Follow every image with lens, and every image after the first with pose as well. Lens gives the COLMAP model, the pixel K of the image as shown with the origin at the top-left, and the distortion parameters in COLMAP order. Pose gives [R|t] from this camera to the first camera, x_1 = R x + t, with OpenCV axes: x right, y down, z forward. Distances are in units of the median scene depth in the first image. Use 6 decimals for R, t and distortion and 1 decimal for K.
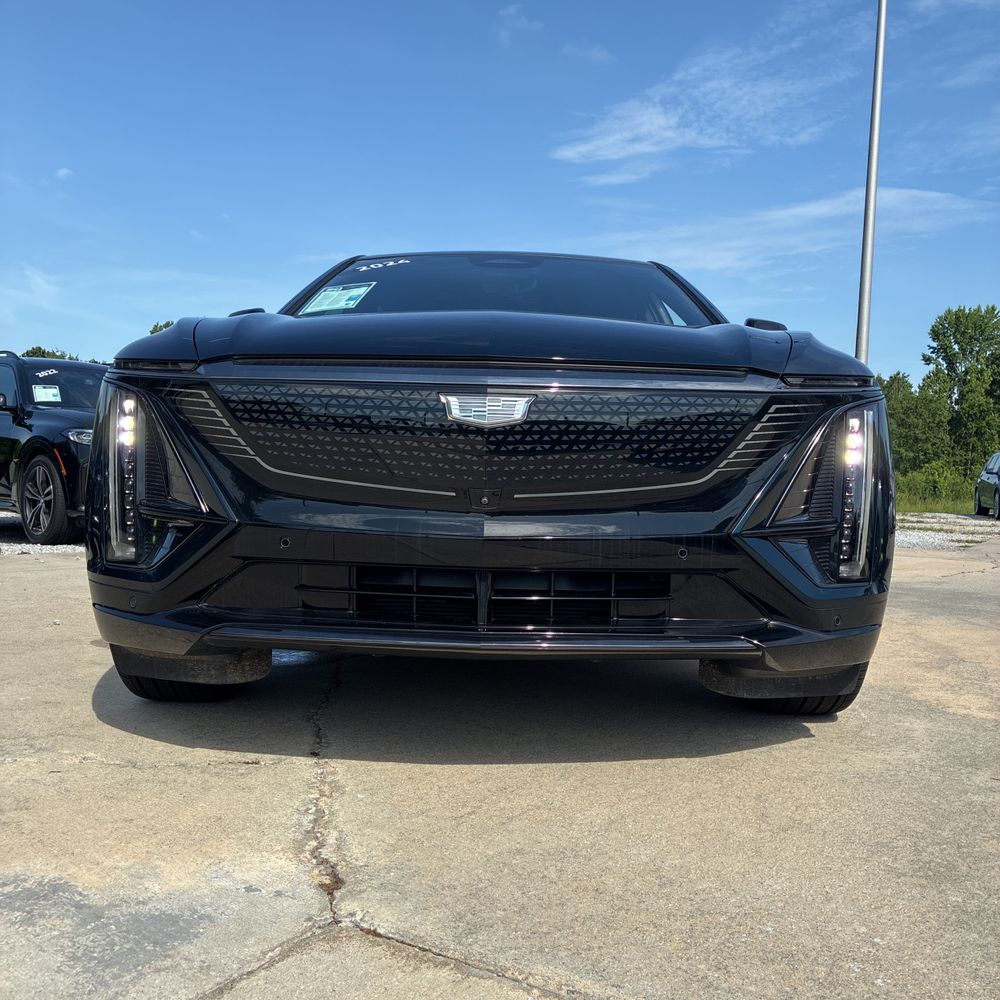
lens RADIAL K [[1023.9, 0, 503.7], [0, 1023.9, 480.9], [0, 0, 1]] dist [0.018757, 0.038933]
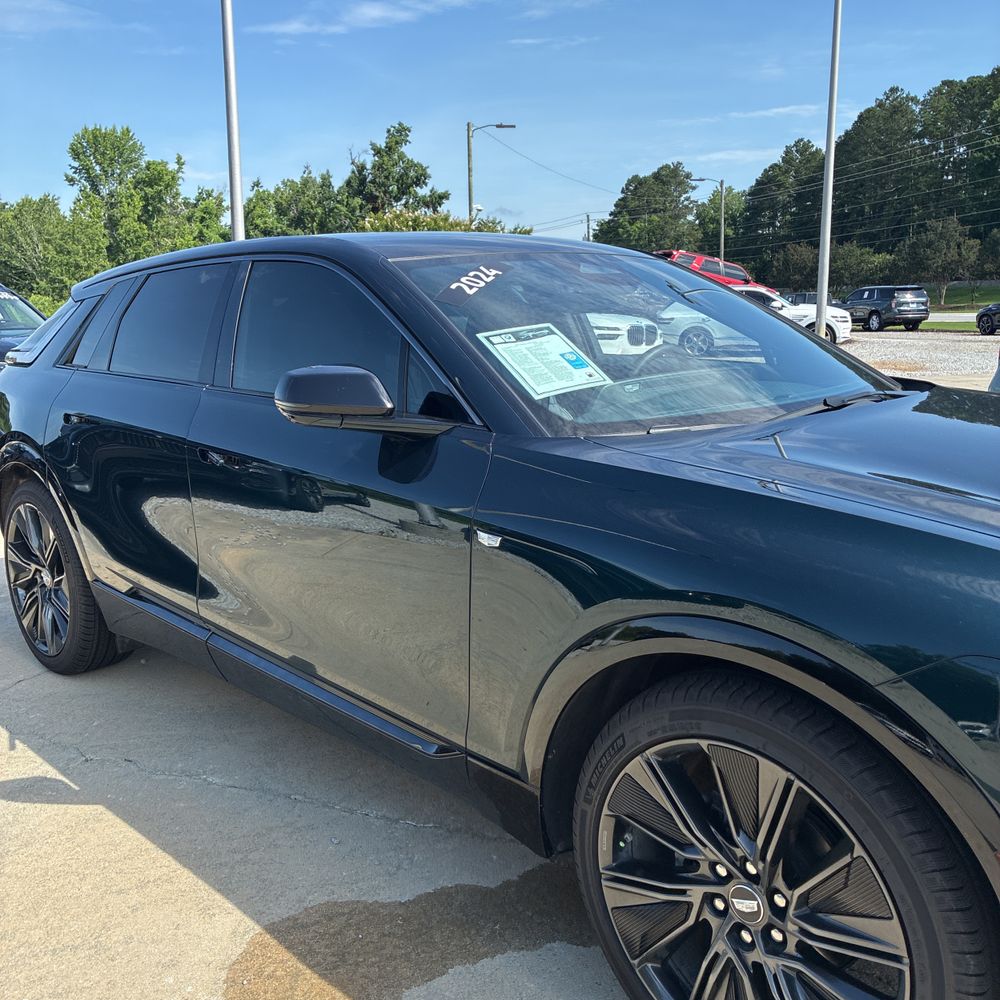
lens RADIAL K [[1023.9, 0, 503.7], [0, 1023.9, 480.9], [0, 0, 1]] dist [0.018757, 0.038933]
pose [[0.716443, -0.166018, 0.677605, -1.004464], [0.051611, 0.981224, 0.185838, -0.358347], [-0.695734, -0.098170, 0.711559, 0.870908]]
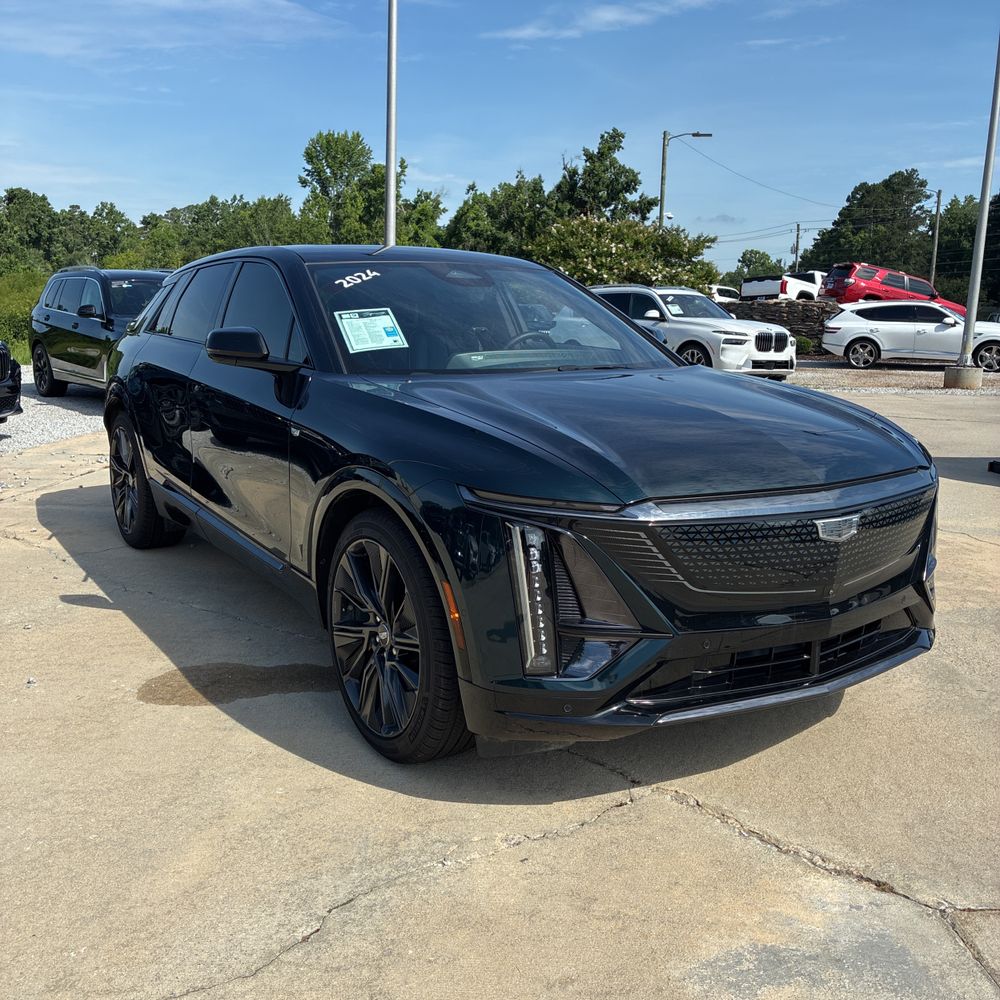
lens RADIAL K [[1023.9, 0, 503.7], [0, 1023.9, 480.9], [0, 0, 1]] dist [0.018757, 0.038933]
pose [[0.839008, -0.108931, 0.533103, -0.970716], [0.016725, 0.984456, 0.174835, -0.329247], [-0.543861, -0.137772, 0.827788, 0.097146]]
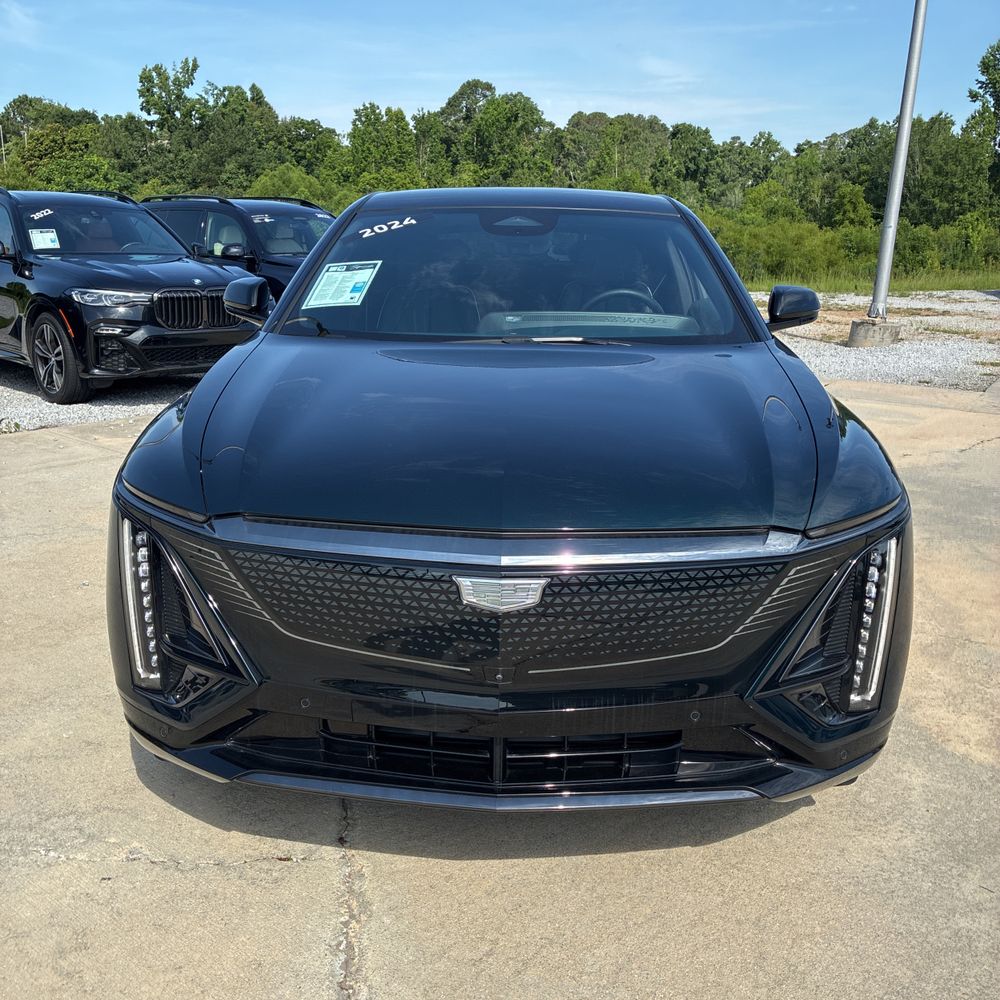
lens RADIAL K [[1018.3, 0, 482.5], [0, 1018.3, 499.2], [0, 0, 1]] dist [0.062265, -0.076512]
pose [[0.999464, -0.002774, -0.032615, -0.001532], [0.010731, 0.969104, 0.246419, -0.347276], [0.030924, -0.246637, 0.968615, 0.056680]]
